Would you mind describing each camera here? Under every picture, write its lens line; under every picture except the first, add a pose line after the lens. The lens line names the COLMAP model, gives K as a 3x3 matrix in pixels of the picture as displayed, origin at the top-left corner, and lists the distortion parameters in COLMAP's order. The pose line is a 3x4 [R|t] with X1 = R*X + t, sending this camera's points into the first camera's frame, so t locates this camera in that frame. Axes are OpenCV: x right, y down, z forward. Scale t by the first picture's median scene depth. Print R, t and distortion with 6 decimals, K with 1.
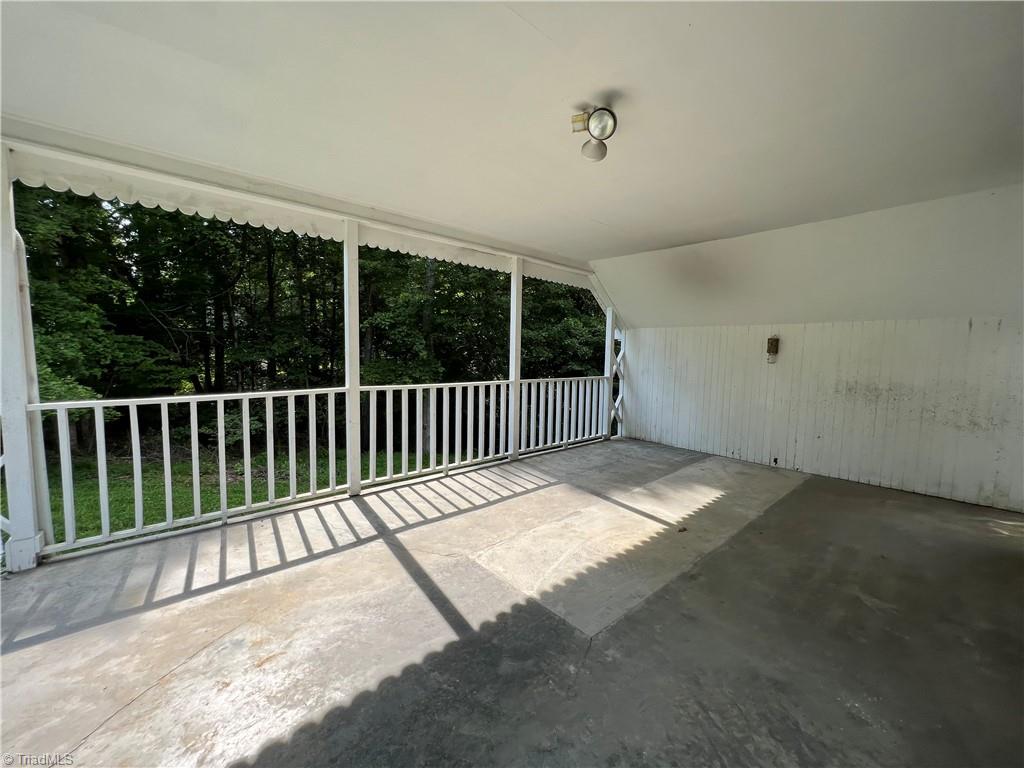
lens RADIAL K [[409.2, 0, 512.2], [0, 409.2, 382.3], [0, 0, 1]] dist [-0.003234, 0.000644]
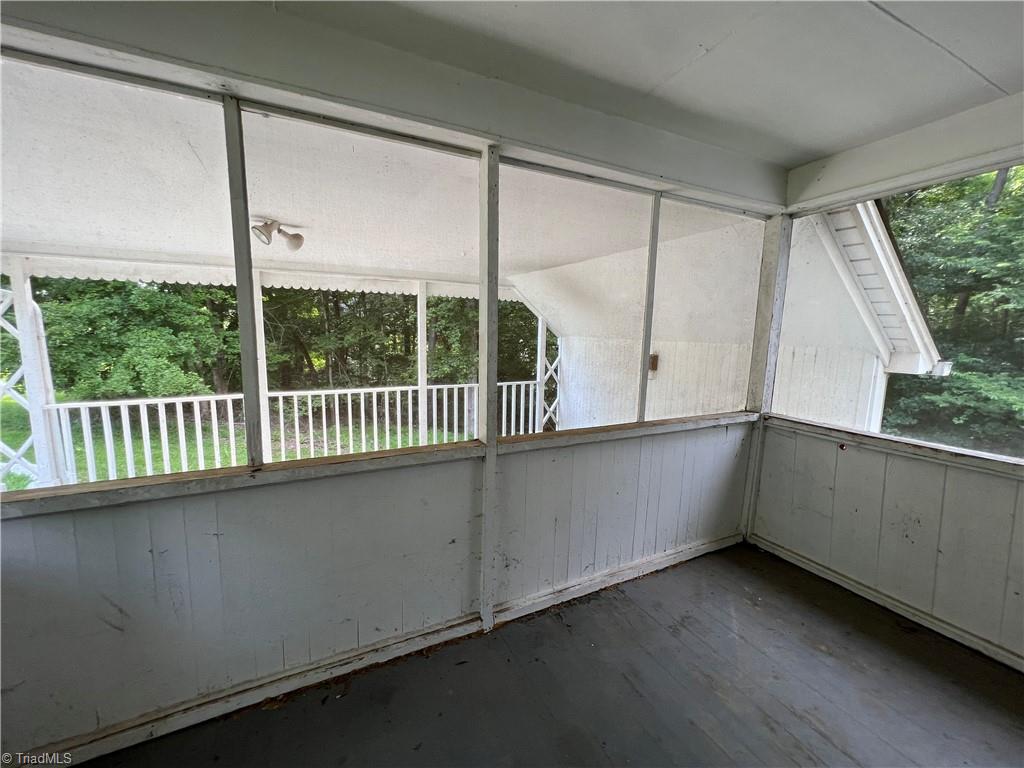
lens RADIAL K [[409.2, 0, 512.2], [0, 409.2, 382.3], [0, 0, 1]] dist [-0.003234, 0.000644]
pose [[0.963187, 0.033351, -0.266754, 0.513503], [-0.019514, 0.998331, 0.054357, -0.078212], [0.268122, -0.047151, 0.962231, -0.052785]]
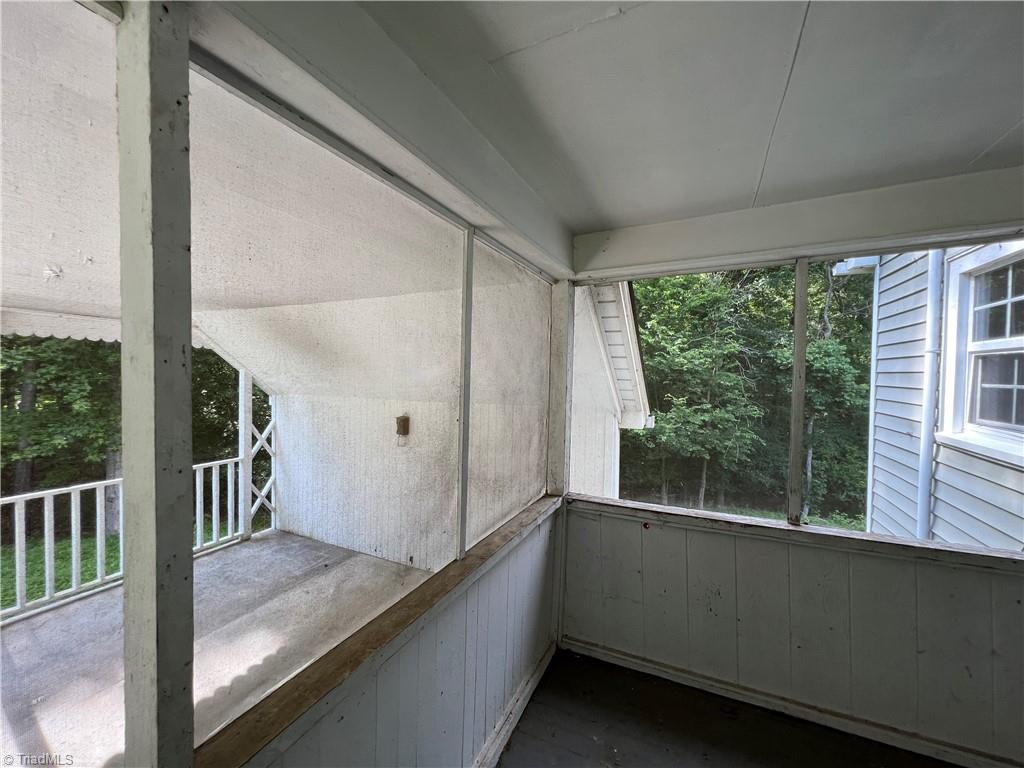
lens RADIAL K [[409.2, 0, 512.2], [0, 409.2, 382.3], [0, 0, 1]] dist [-0.003234, 0.000644]
pose [[0.920663, -0.015749, 0.390041, 0.458806], [0.035036, 0.998487, -0.042383, -0.120880], [-0.388784, 0.052686, 0.919821, 0.099002]]
